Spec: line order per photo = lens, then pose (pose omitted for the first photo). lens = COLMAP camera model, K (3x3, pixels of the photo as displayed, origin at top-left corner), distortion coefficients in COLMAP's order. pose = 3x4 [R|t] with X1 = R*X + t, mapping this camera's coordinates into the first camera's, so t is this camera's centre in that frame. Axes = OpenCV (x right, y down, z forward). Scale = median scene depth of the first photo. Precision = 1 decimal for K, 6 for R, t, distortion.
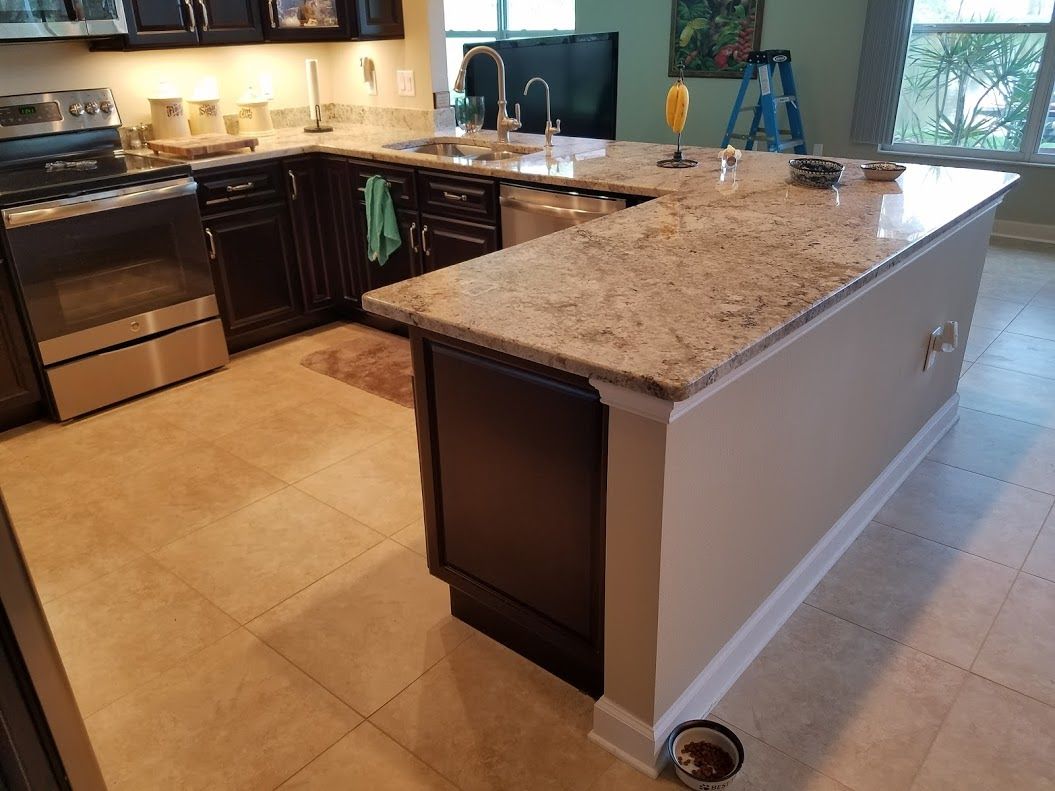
lens RADIAL K [[817.2, 0, 526.3], [0, 817.2, 407.9], [0, 0, 1]] dist [0.168420, -0.269860]
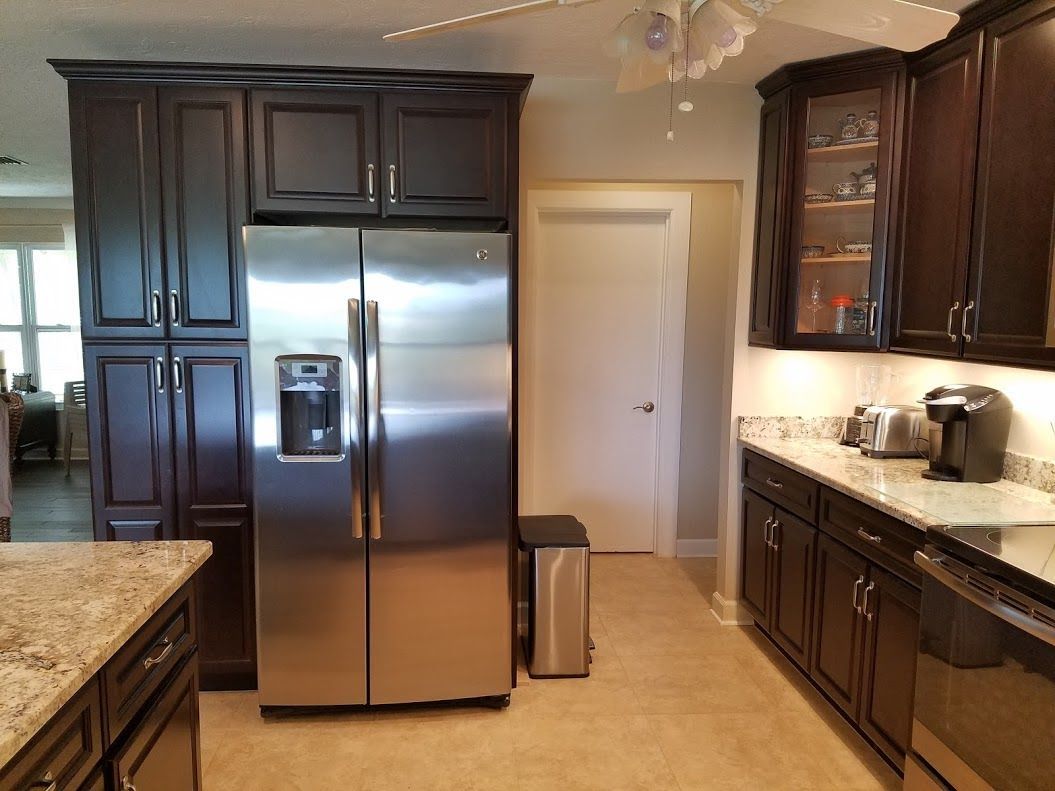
lens RADIAL K [[817.2, 0, 526.3], [0, 817.2, 407.9], [0, 0, 1]] dist [0.168420, -0.269860]
pose [[-0.713674, 0.099138, -0.693427, 0.255131], [-0.295756, 0.854722, 0.426590, -0.849823], [0.634978, 0.509531, -0.580672, 1.714265]]
